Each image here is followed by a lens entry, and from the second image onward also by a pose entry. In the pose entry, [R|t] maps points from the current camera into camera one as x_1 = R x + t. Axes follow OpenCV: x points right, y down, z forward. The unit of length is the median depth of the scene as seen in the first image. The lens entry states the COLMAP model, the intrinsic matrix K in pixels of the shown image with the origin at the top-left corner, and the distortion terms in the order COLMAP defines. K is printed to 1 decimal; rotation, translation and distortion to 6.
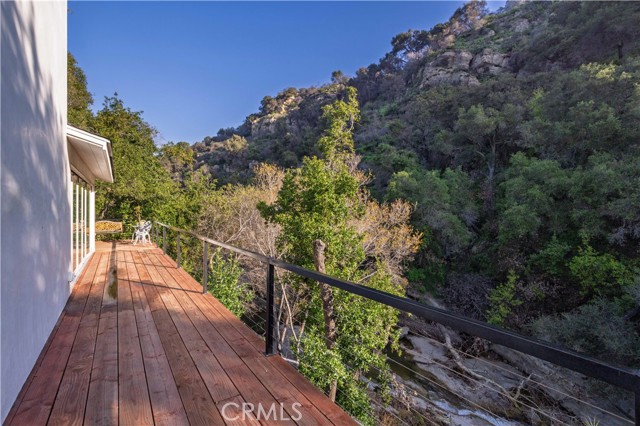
lens RADIAL K [[313.2, 0, 313.3], [0, 313.2, 210.2], [0, 0, 1]] dist [-0.051370, 0.027449]
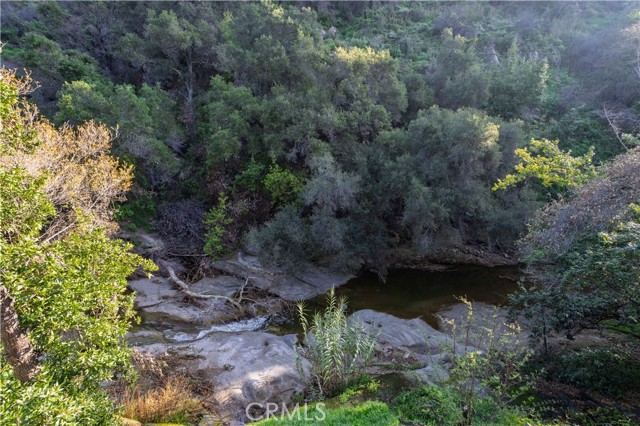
lens RADIAL K [[313.2, 0, 325.8], [0, 313.2, 214.4], [0, 0, 1]] dist [-0.051370, 0.027449]
pose [[0.590785, -0.199567, 0.781758, -0.001508], [-0.005458, 0.967916, 0.251214, -0.004379], [-0.806810, -0.152681, 0.570741, 0.082095]]
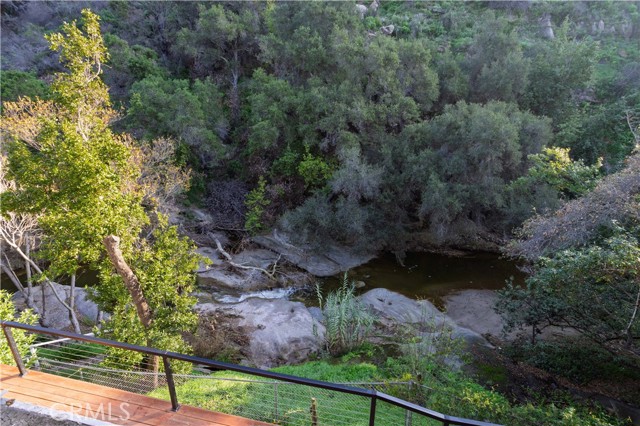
lens RADIAL K [[313.2, 0, 323.2], [0, 313.2, 211.7], [0, 0, 1]] dist [-0.051370, 0.027449]
pose [[0.698388, -0.240154, 0.674225, -0.049105], [-0.007626, 0.939475, 0.342533, -0.101763], [-0.715678, -0.244363, 0.654287, -0.016261]]
